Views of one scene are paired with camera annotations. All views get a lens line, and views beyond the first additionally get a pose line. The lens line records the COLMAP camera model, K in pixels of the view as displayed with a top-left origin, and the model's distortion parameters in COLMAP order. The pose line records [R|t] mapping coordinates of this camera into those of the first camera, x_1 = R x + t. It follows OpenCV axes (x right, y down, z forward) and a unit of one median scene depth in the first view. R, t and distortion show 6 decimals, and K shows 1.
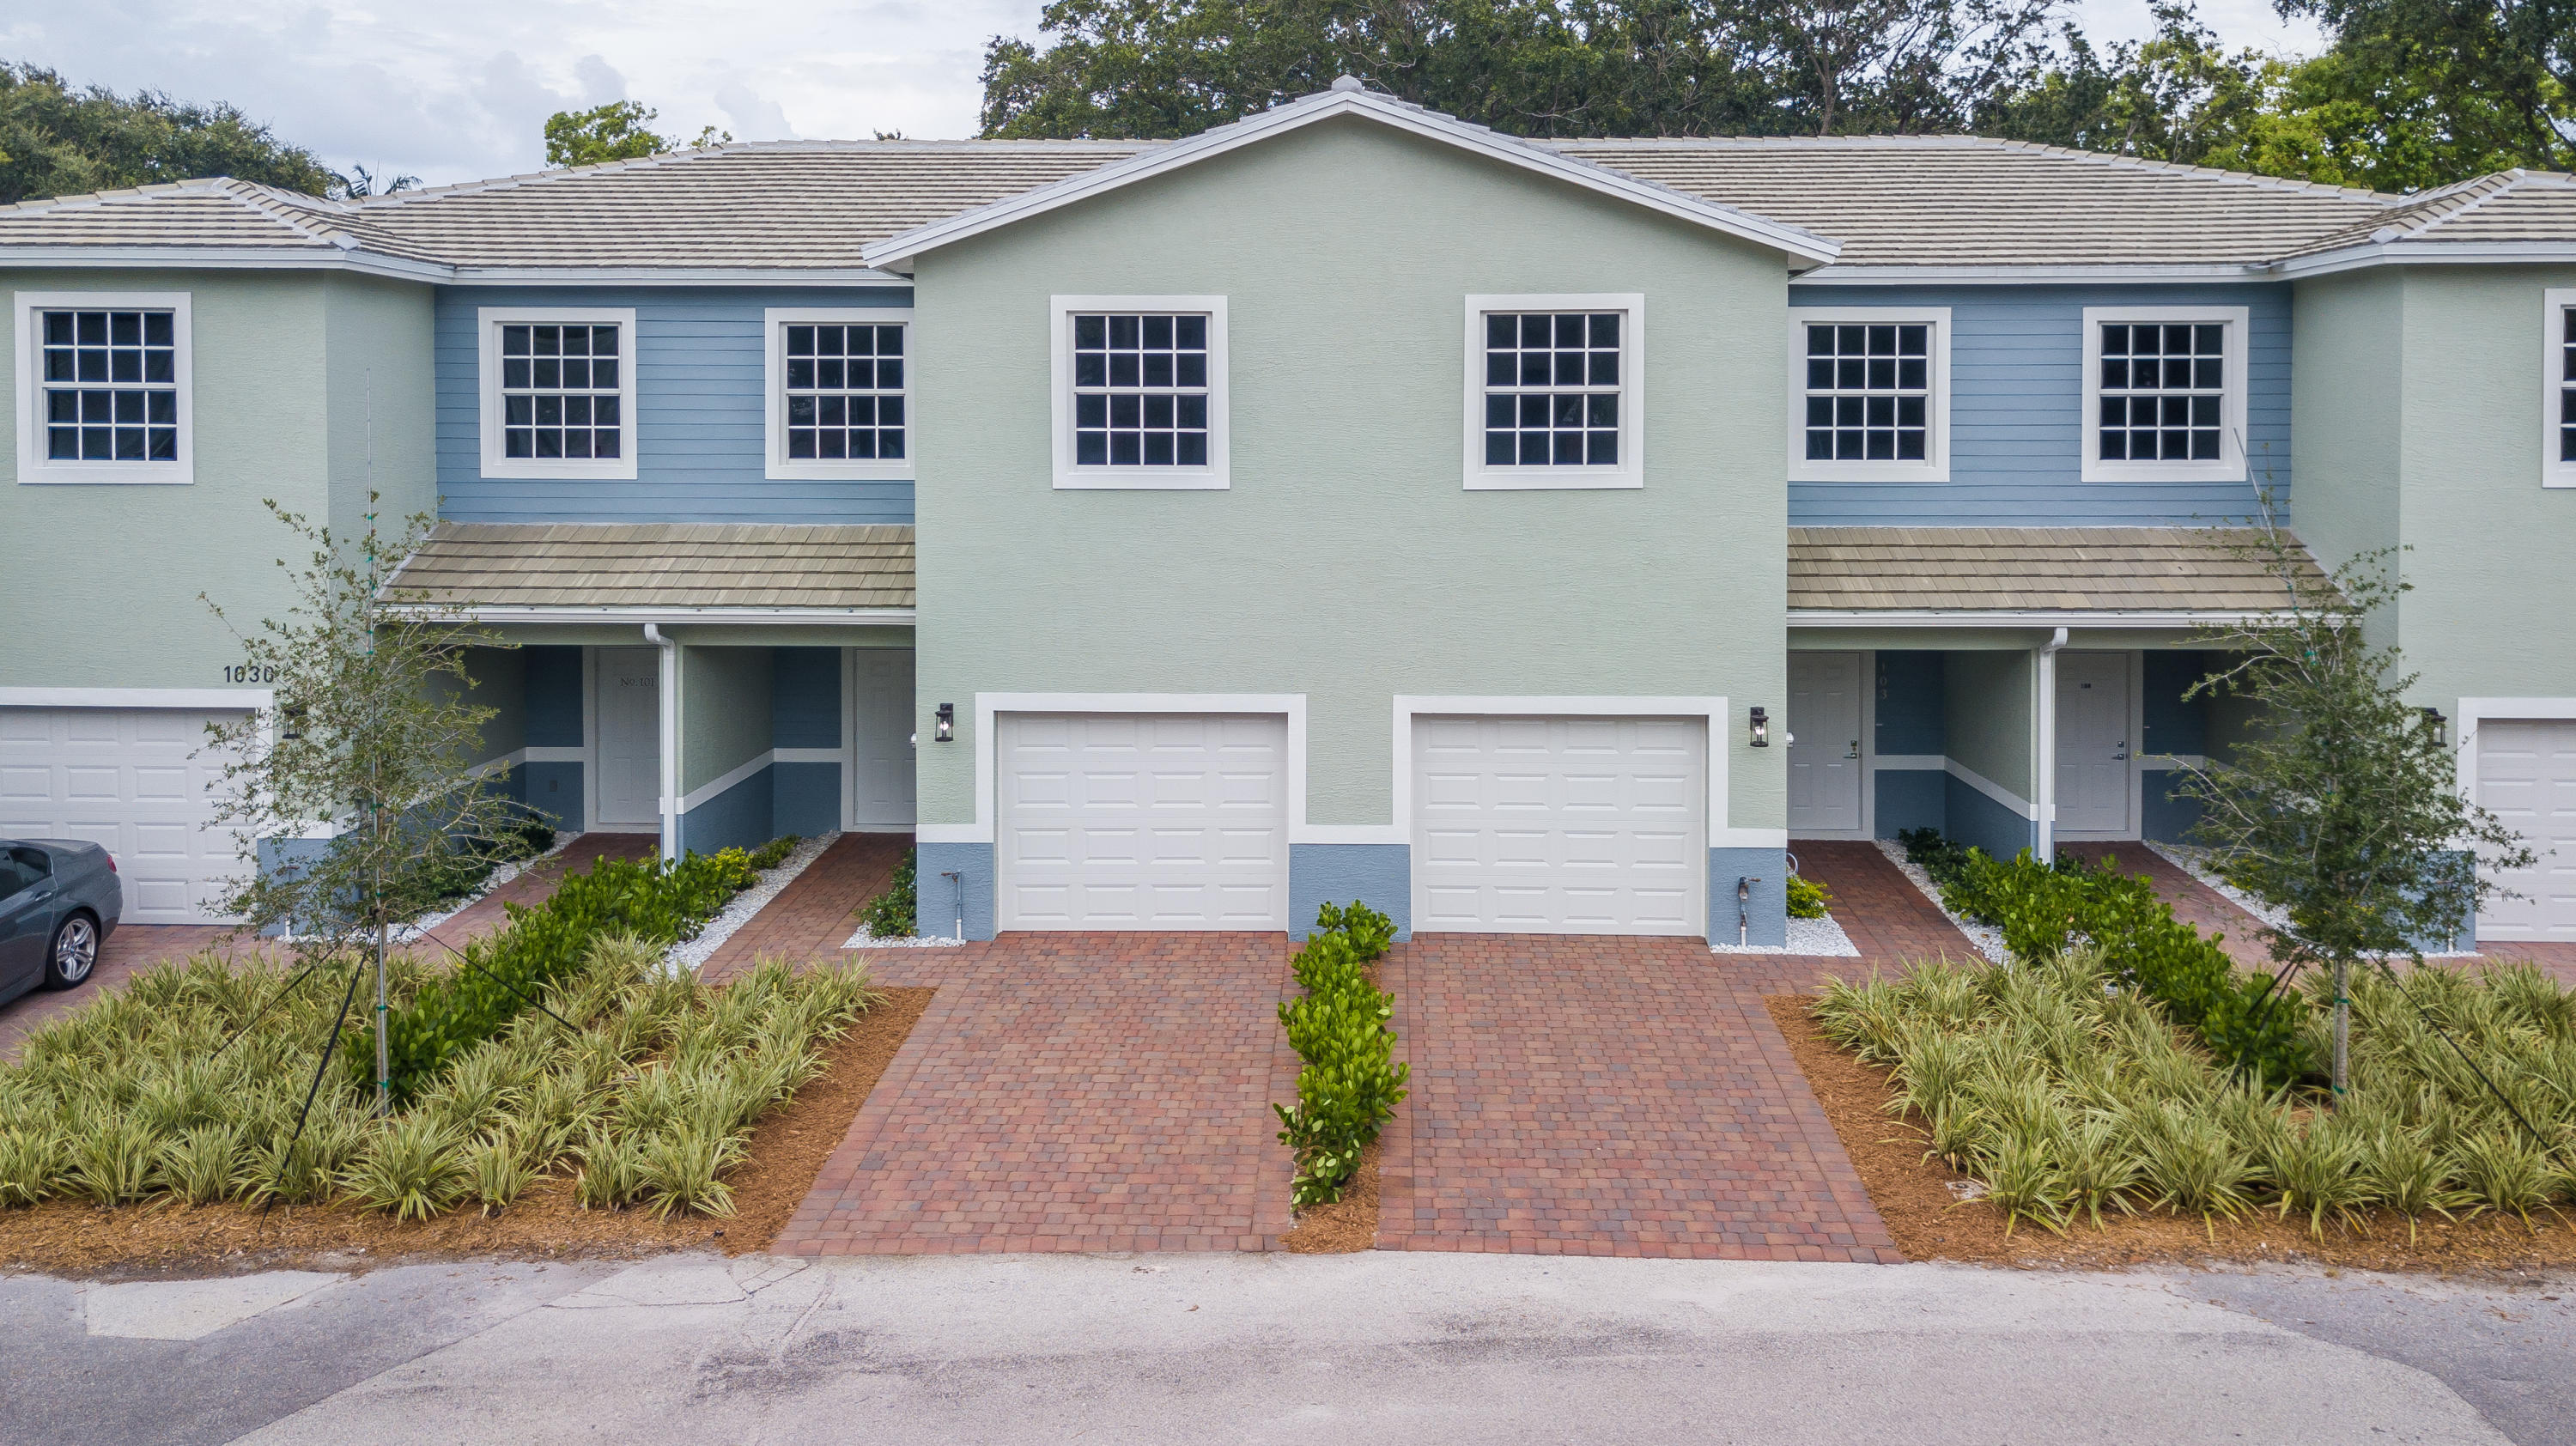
lens RADIAL K [[2048.1, 0, 1332.1], [0, 2048.1, 634.2], [0, 0, 1]] dist [0.001568, 0.030981]
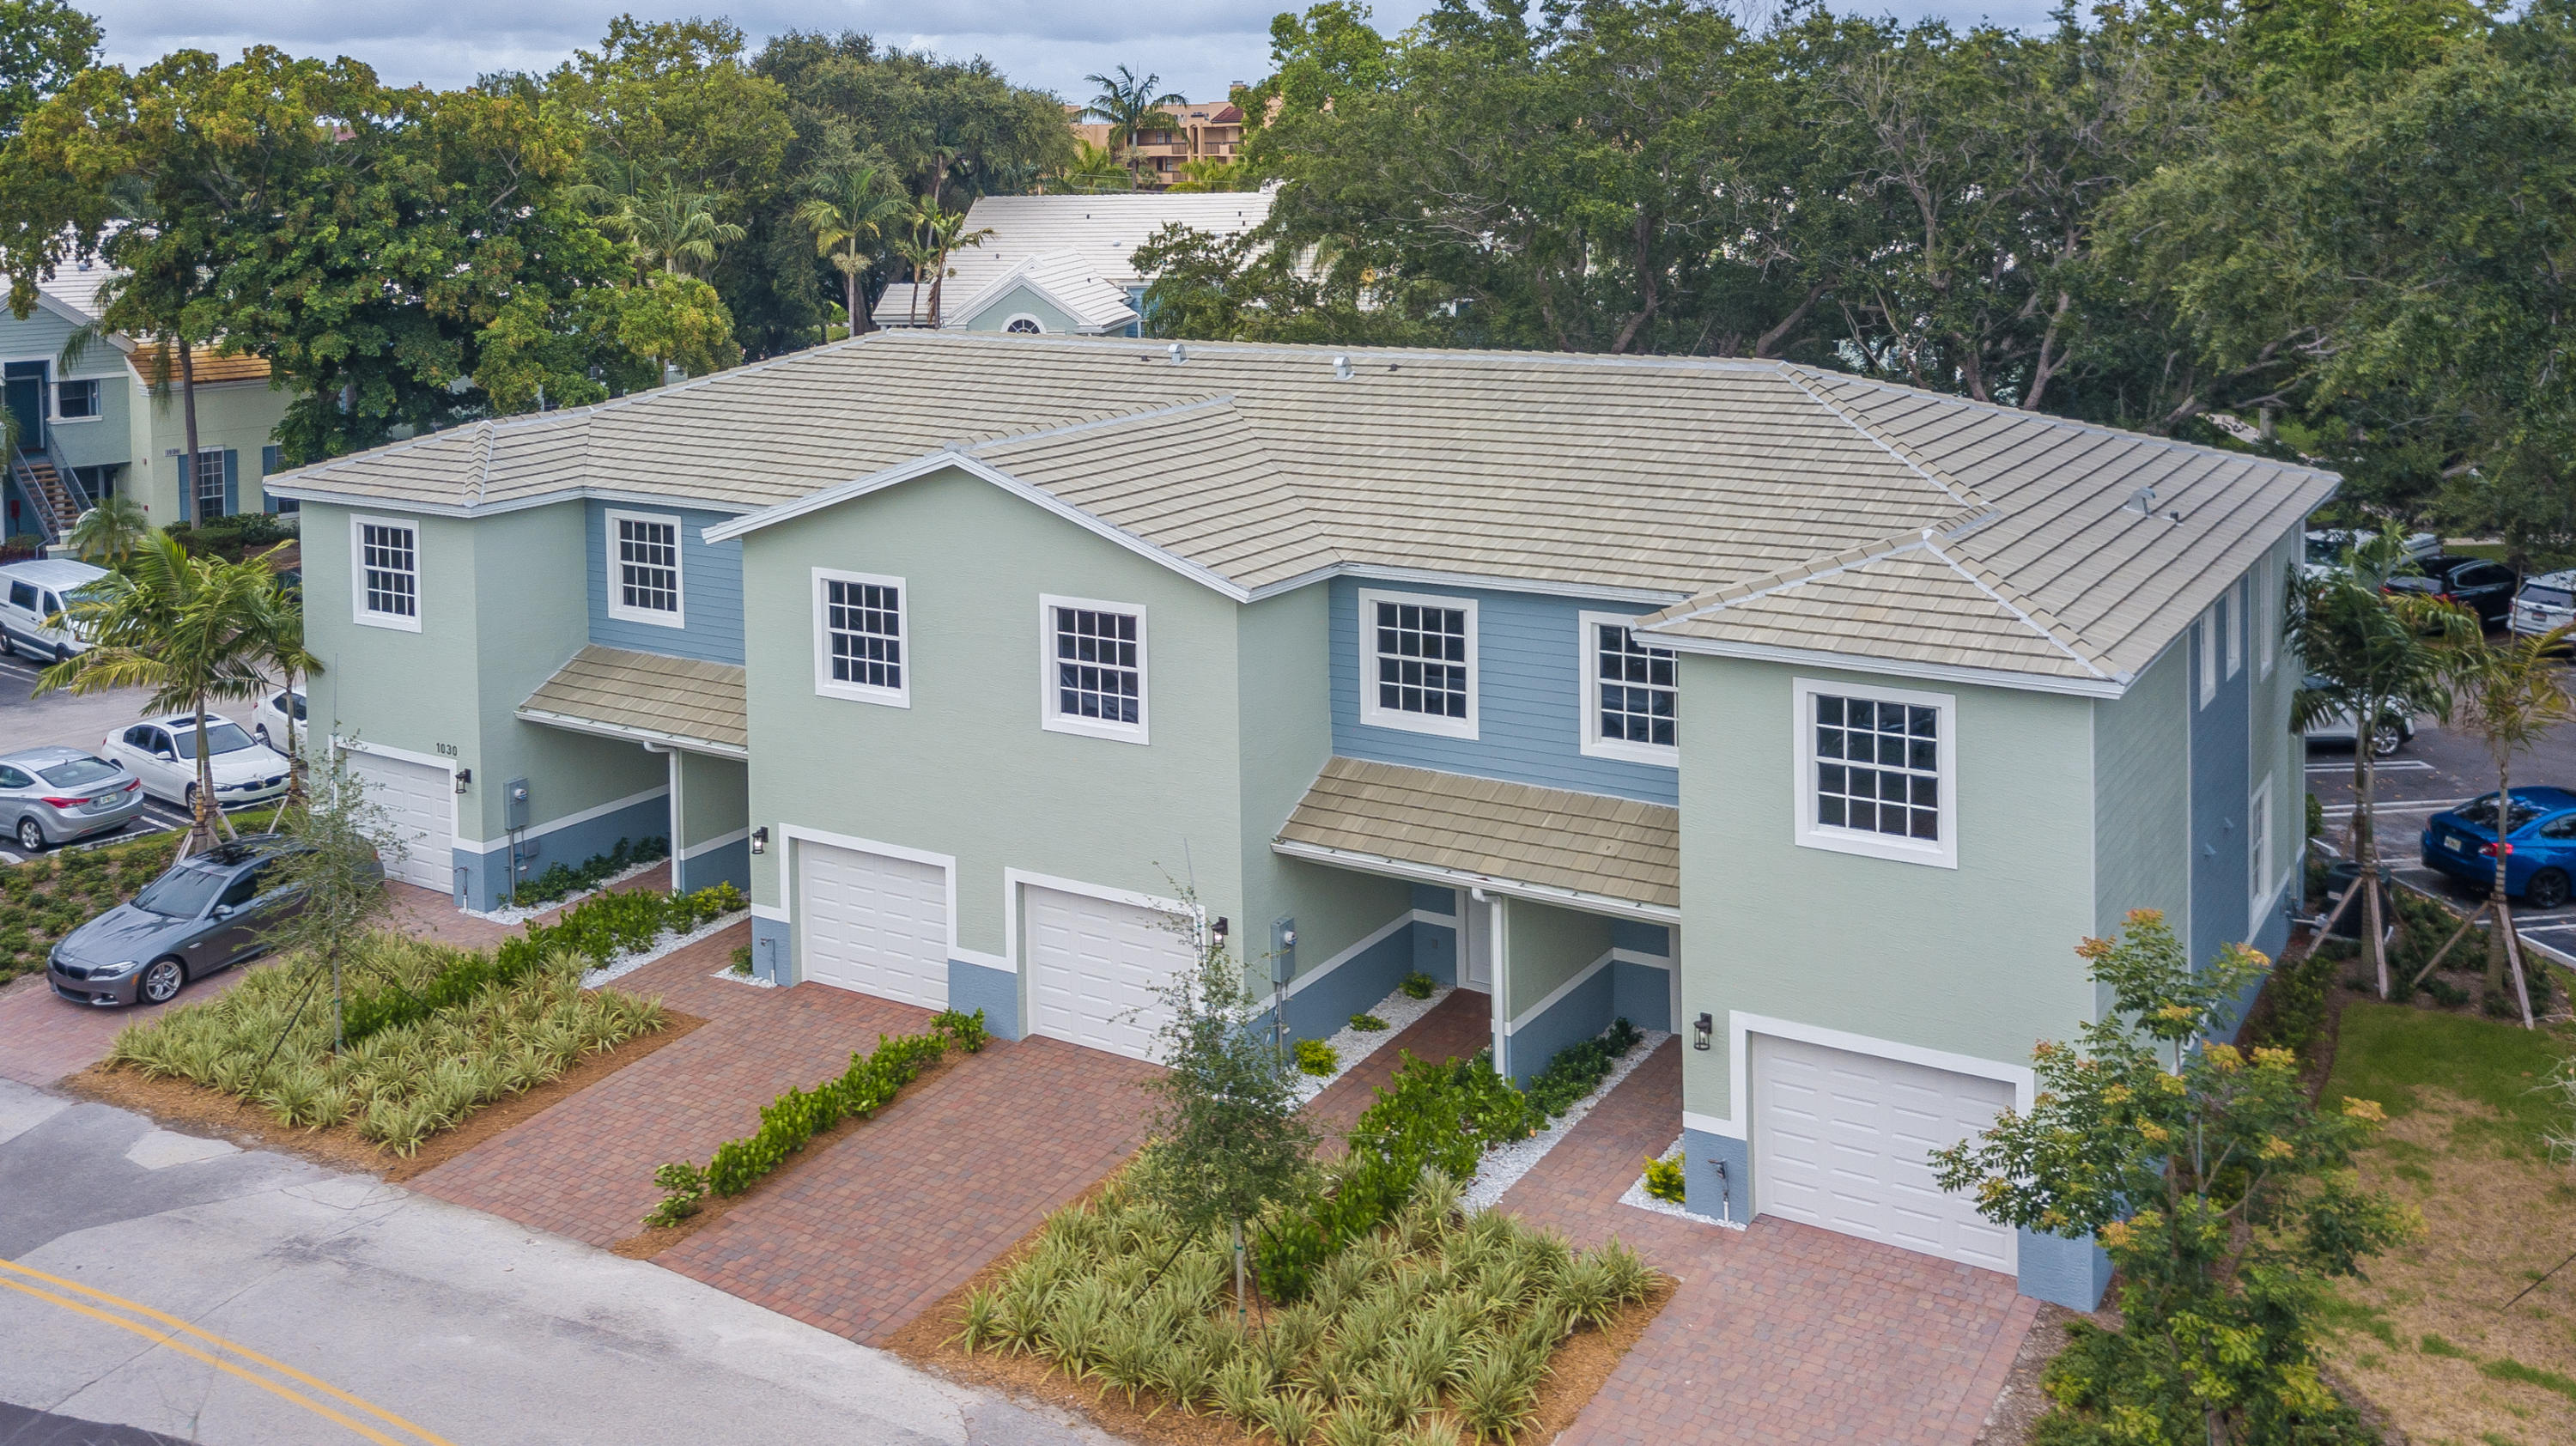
lens RADIAL K [[2321.7, 0, 1187.6], [0, 2321.7, 459.3], [0, 0, 1]] dist [-0.046026, 0.070810]
pose [[0.853840, 0.058053, -0.517288, 0.941972], [-0.038796, 0.998095, 0.047974, -0.330359], [0.519087, -0.020894, 0.854466, -0.276456]]
